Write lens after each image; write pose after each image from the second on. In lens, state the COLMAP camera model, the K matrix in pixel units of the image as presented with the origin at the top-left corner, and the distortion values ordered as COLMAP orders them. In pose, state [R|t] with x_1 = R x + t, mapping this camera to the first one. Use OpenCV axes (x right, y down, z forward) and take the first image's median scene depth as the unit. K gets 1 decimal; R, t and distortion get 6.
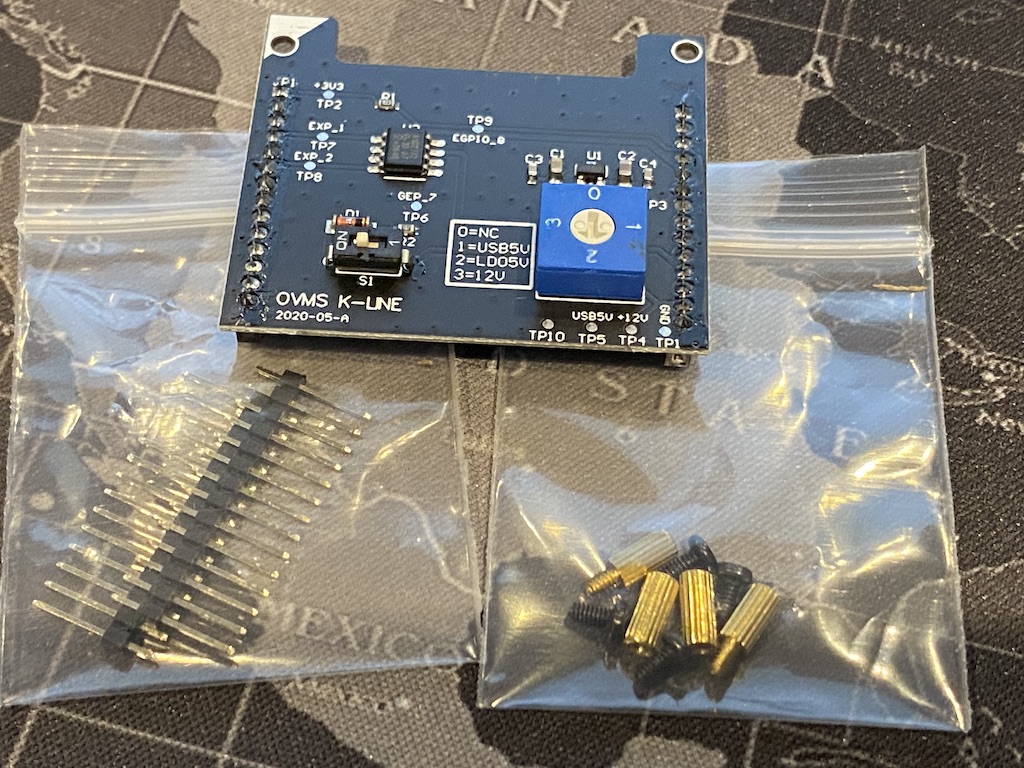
lens RADIAL K [[1943.3, 0, 512.0], [0, 1943.3, 384.0], [0, 0, 1]] dist [0.205394, -0.194137]
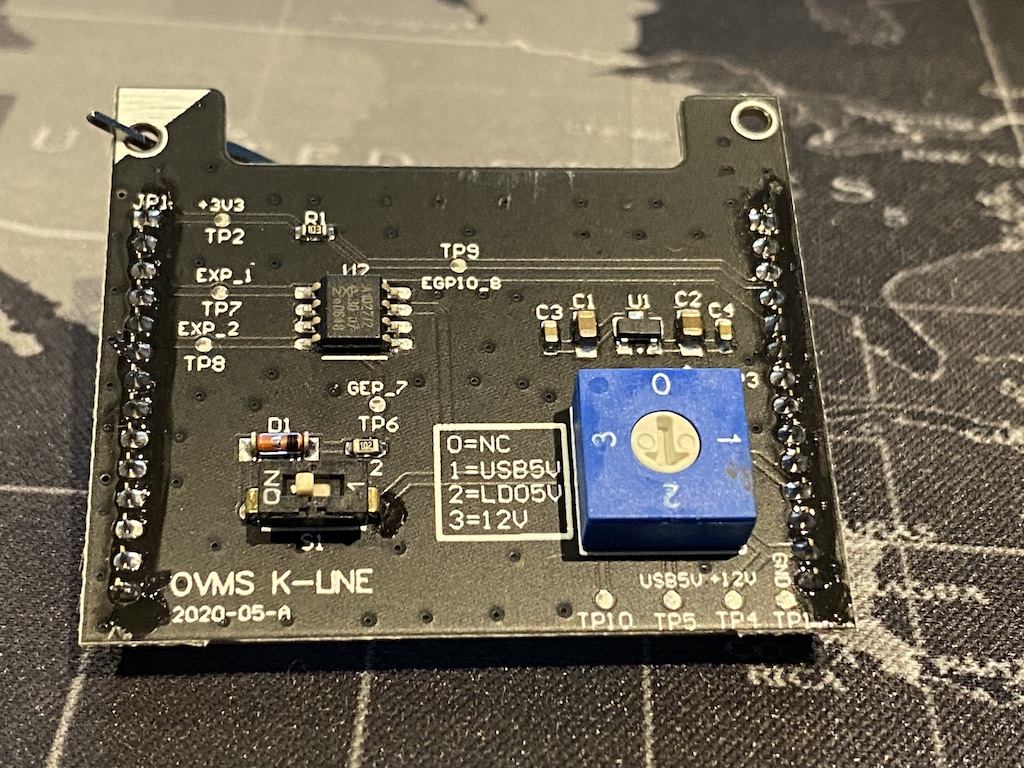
lens RADIAL K [[1943.3, 0, 512.0], [0, 1943.3, 384.0], [0, 0, 1]] dist [0.205394, -0.194137]
pose [[0.993471, -0.056554, 0.099086, -0.068047], [0.046981, 0.994232, 0.096413, -0.157217], [-0.103967, -0.091128, 0.990397, 0.358552]]
